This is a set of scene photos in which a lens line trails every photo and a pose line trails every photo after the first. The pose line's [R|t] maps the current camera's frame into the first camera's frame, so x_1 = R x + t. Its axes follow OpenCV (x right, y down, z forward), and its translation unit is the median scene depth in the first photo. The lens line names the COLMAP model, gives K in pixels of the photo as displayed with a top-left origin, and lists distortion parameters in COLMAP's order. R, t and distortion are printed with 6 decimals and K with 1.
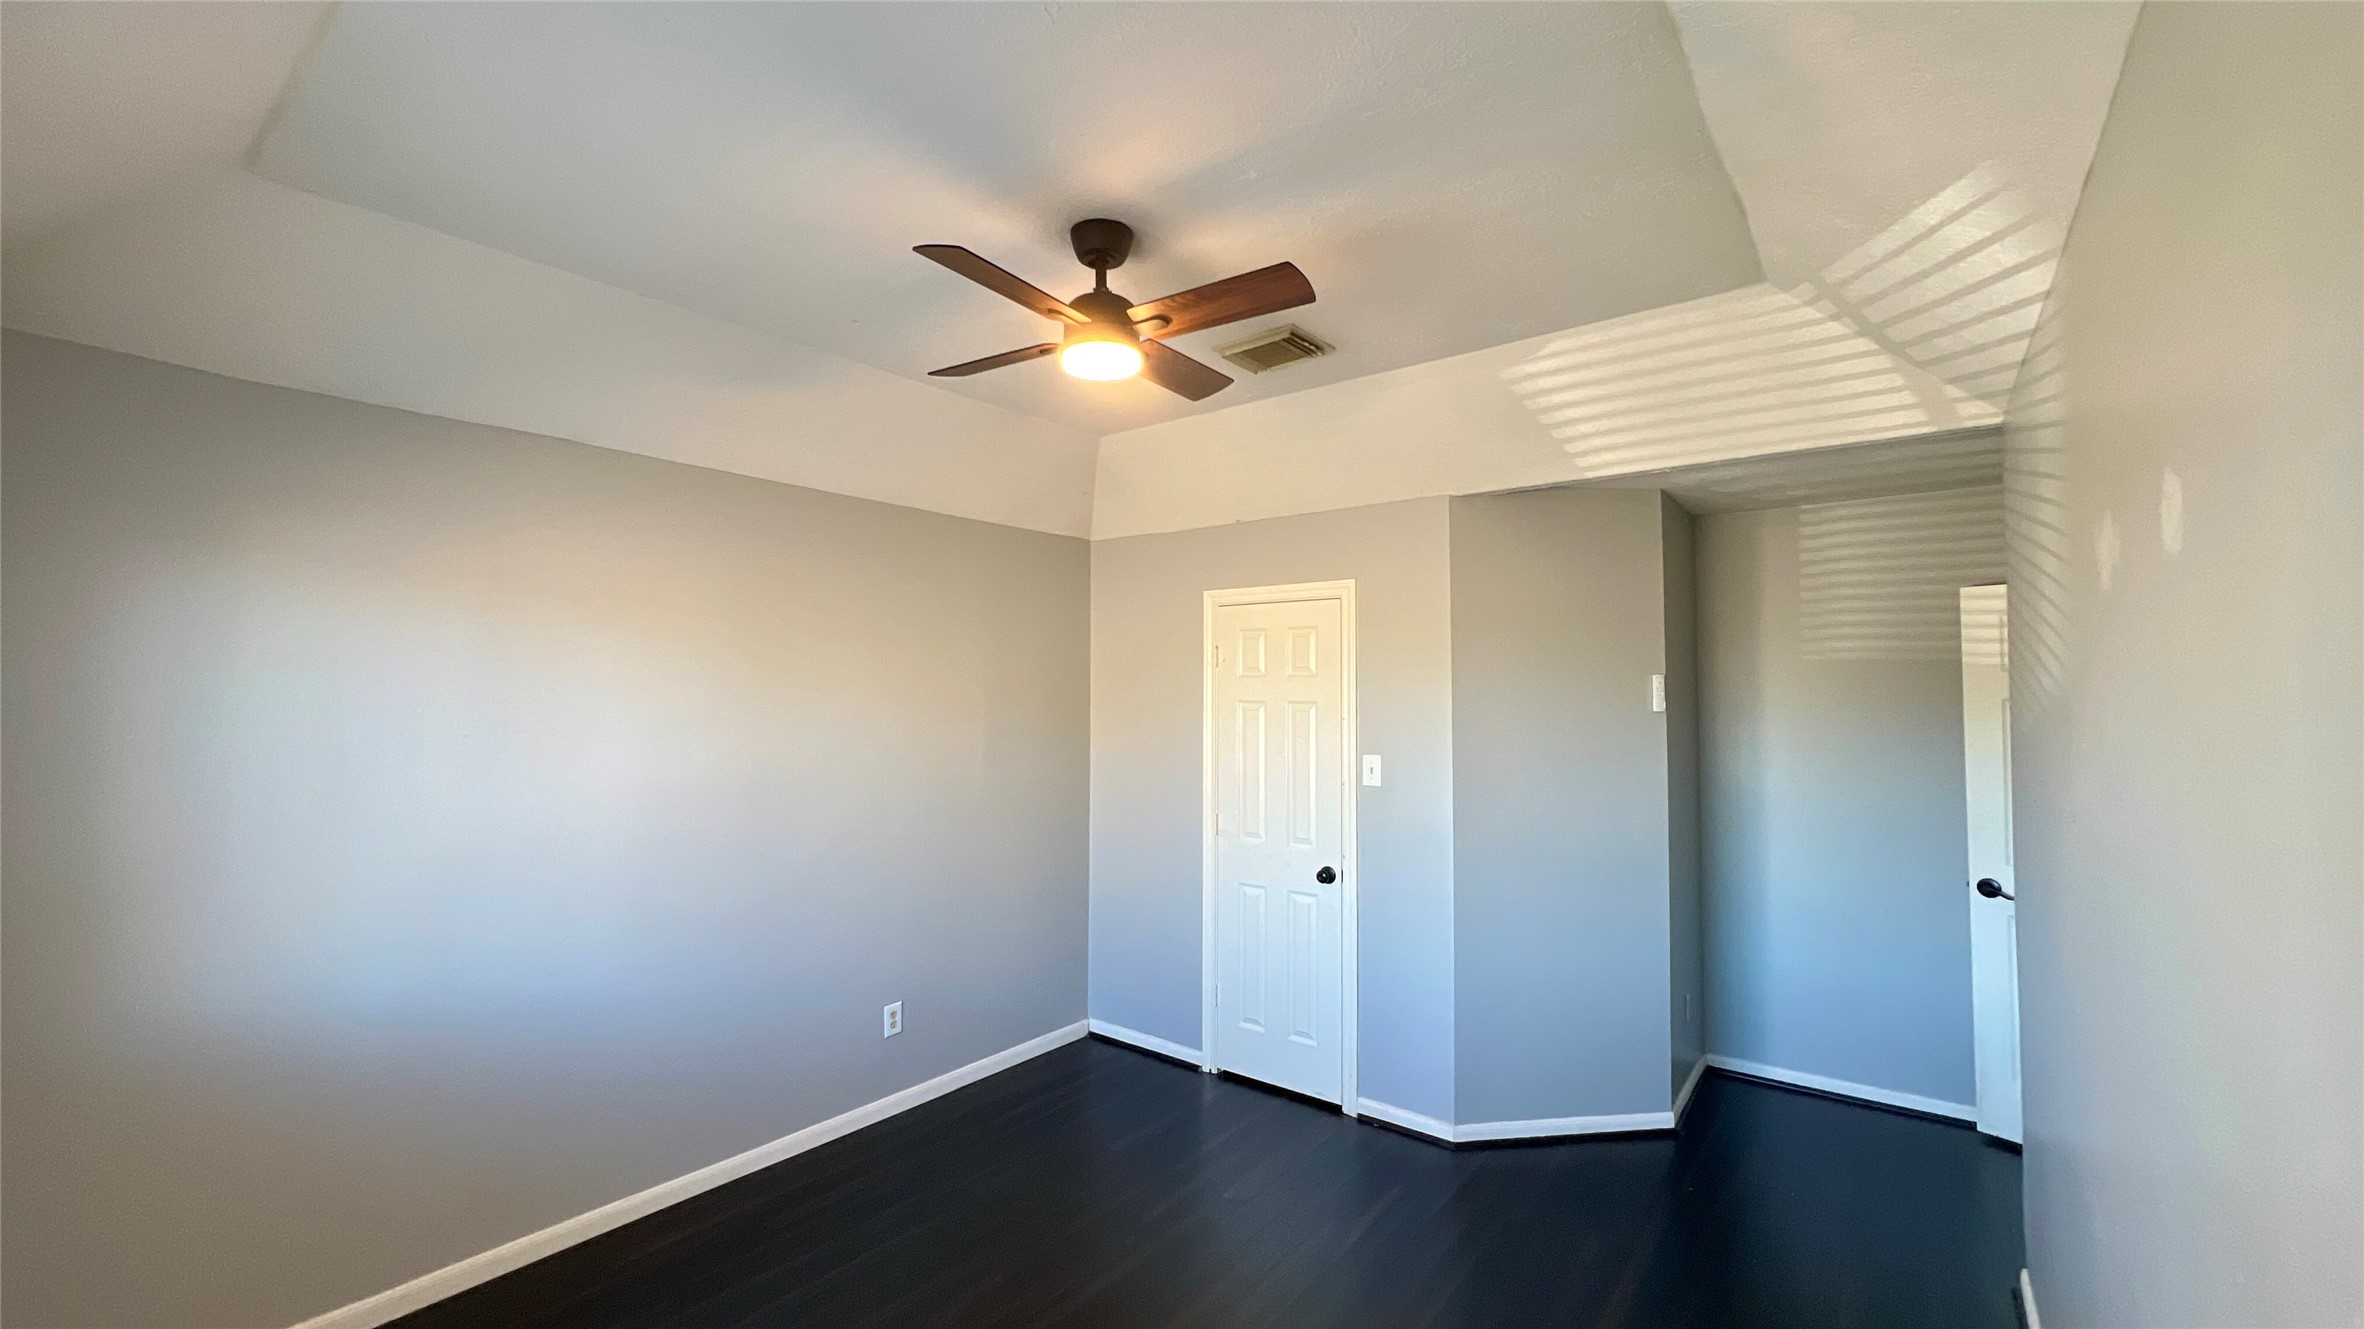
lens RADIAL K [[964.6, 0, 1187.7], [0, 964.6, 658.5], [0, 0, 1]] dist [0.002935, 0.000181]
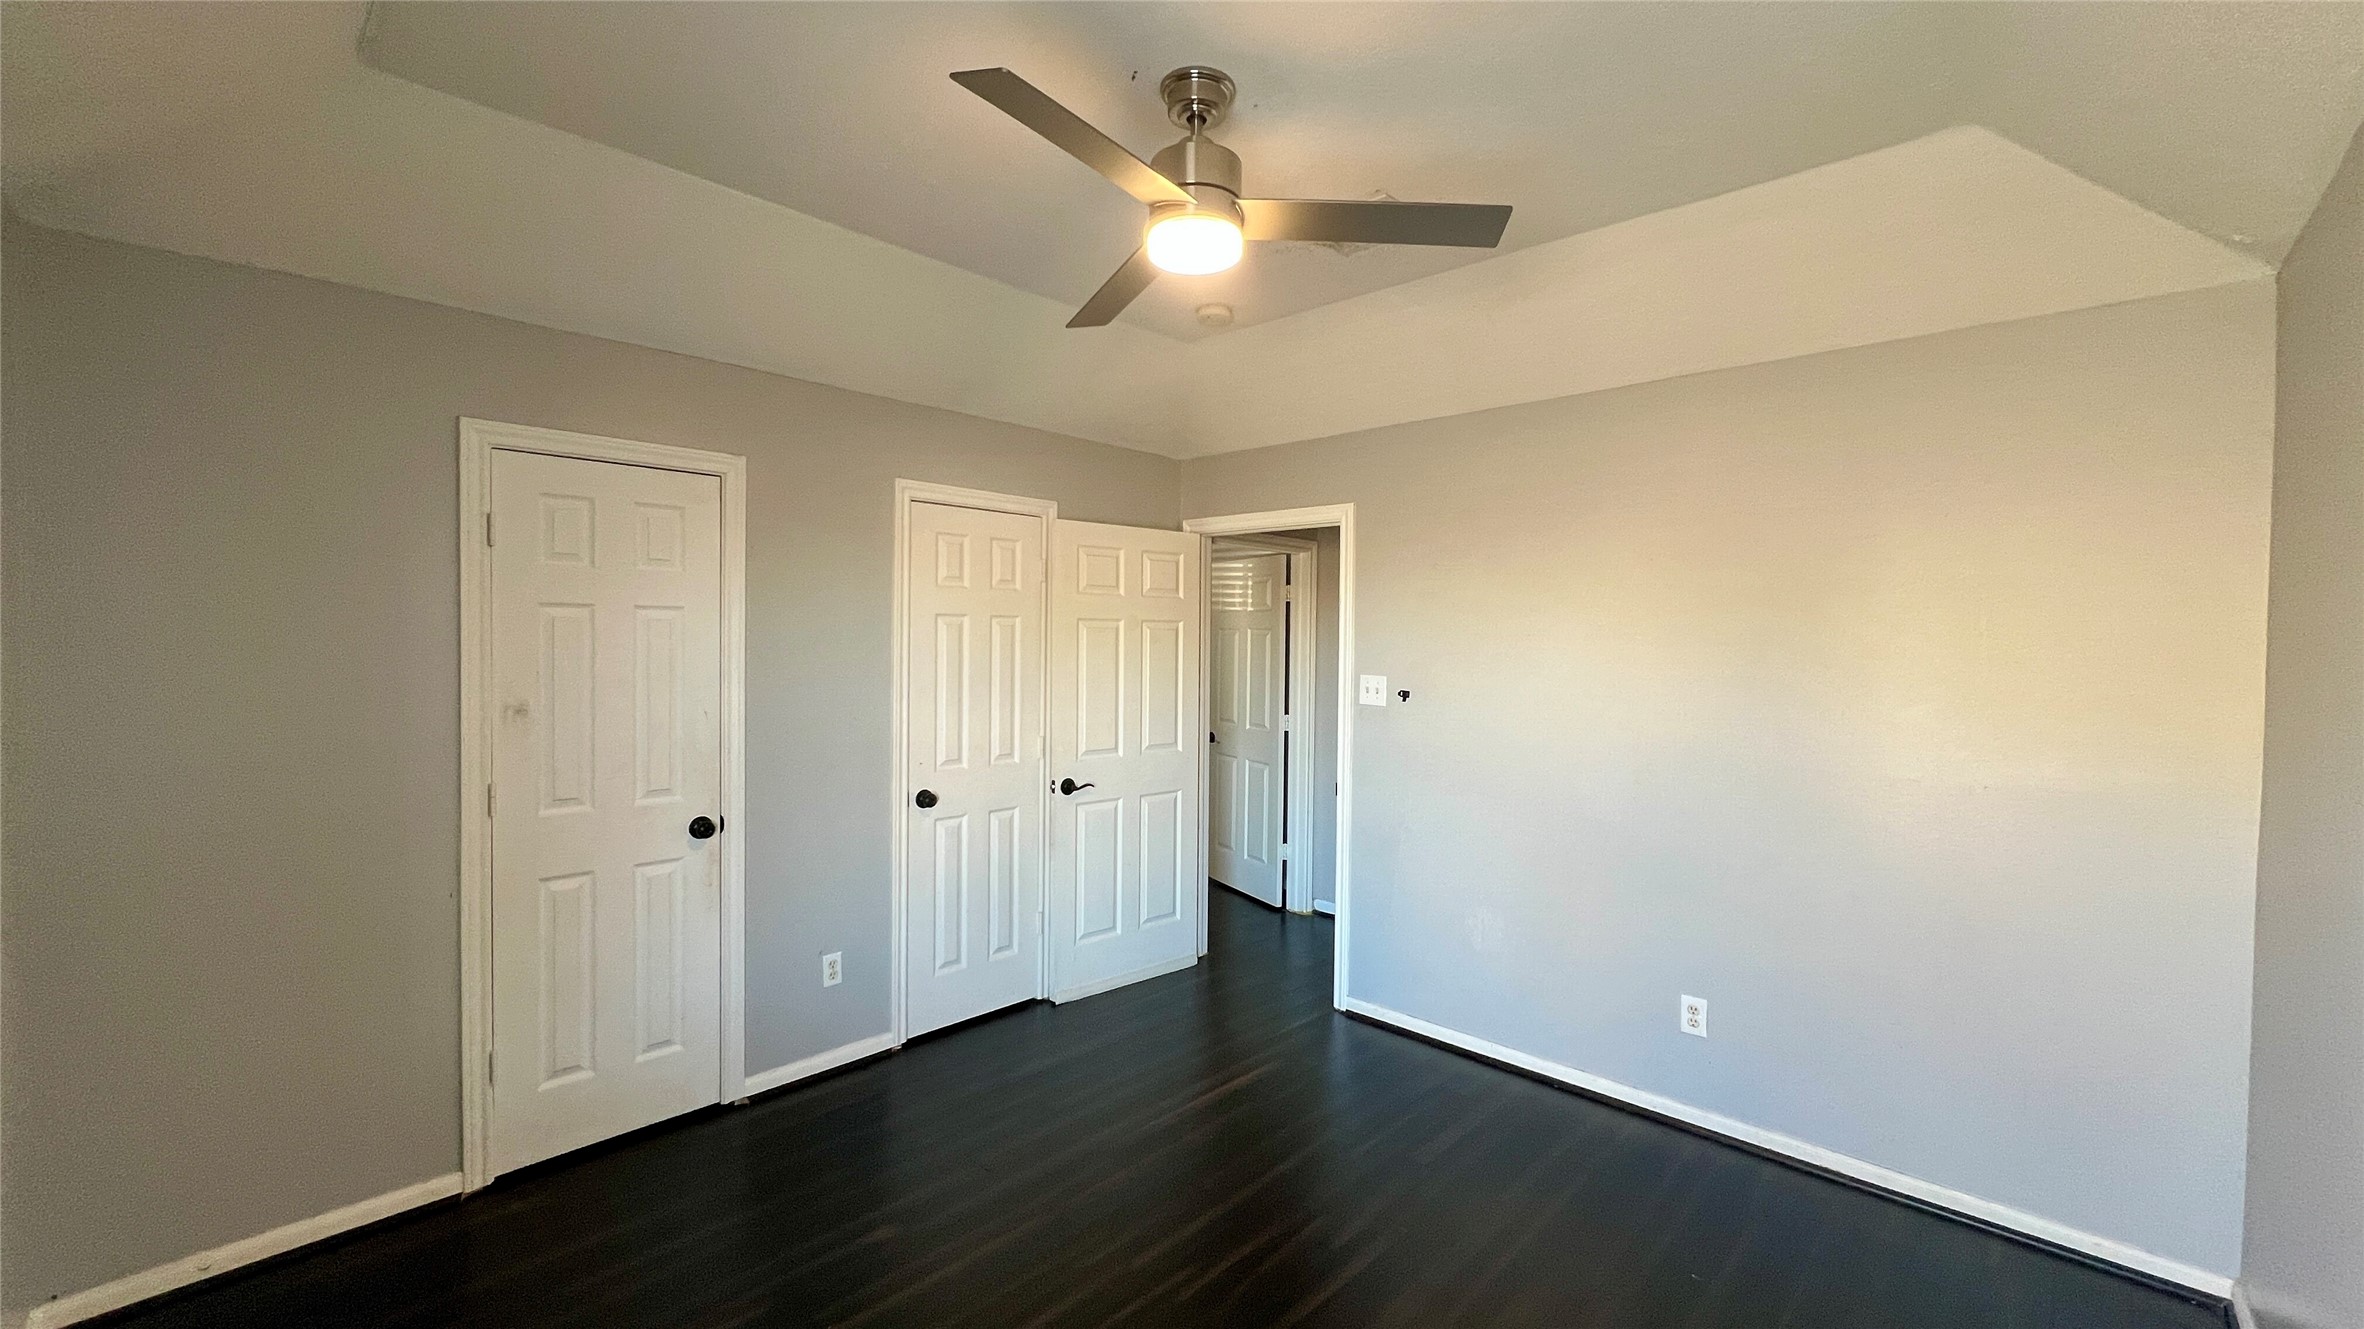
lens RADIAL K [[964.6, 0, 1175.4], [0, 964.6, 663.3], [0, 0, 1]] dist [0.002935, 0.000181]
pose [[0.081888, -0.025622, 0.996312, -0.609593], [-0.048682, 0.998373, 0.029676, 0.048345], [-0.995452, -0.050932, 0.080508, 0.561473]]
